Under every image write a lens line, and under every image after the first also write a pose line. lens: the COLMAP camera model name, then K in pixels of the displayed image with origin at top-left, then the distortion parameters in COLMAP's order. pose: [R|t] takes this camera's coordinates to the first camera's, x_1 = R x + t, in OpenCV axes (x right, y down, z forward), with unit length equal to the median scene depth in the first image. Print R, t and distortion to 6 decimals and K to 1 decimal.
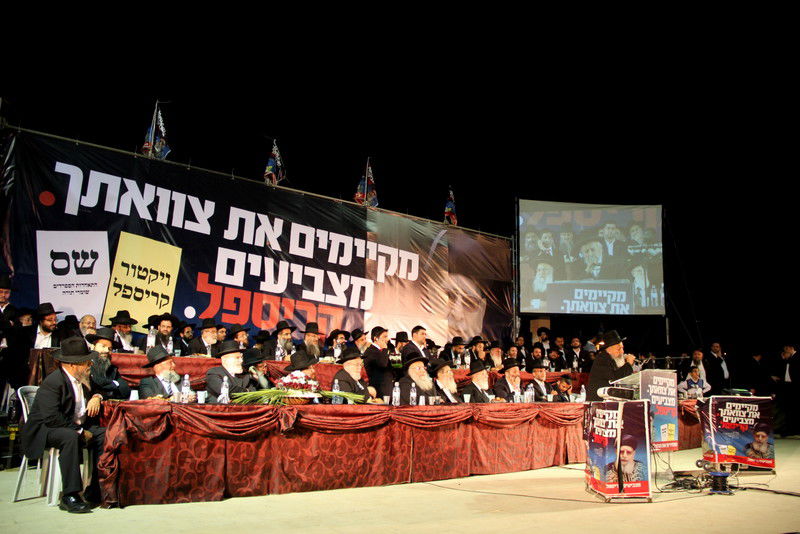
lens RADIAL K [[664.6, 0, 400.0], [0, 664.6, 267.0], [0, 0, 1]] dist [-0.172395, 0.135755]
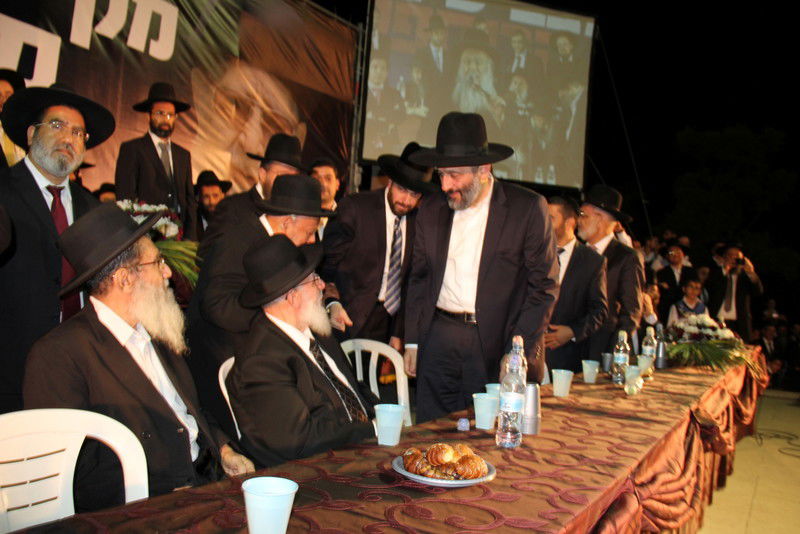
lens RADIAL K [[664.6, 0, 400.0], [0, 664.6, 267.0], [0, 0, 1]] dist [-0.172395, 0.135755]
pose [[0.950990, 0.047773, 0.305509, 0.057842], [-0.102456, 0.980866, 0.165546, 0.085384], [-0.291755, -0.188734, 0.937688, 0.592617]]
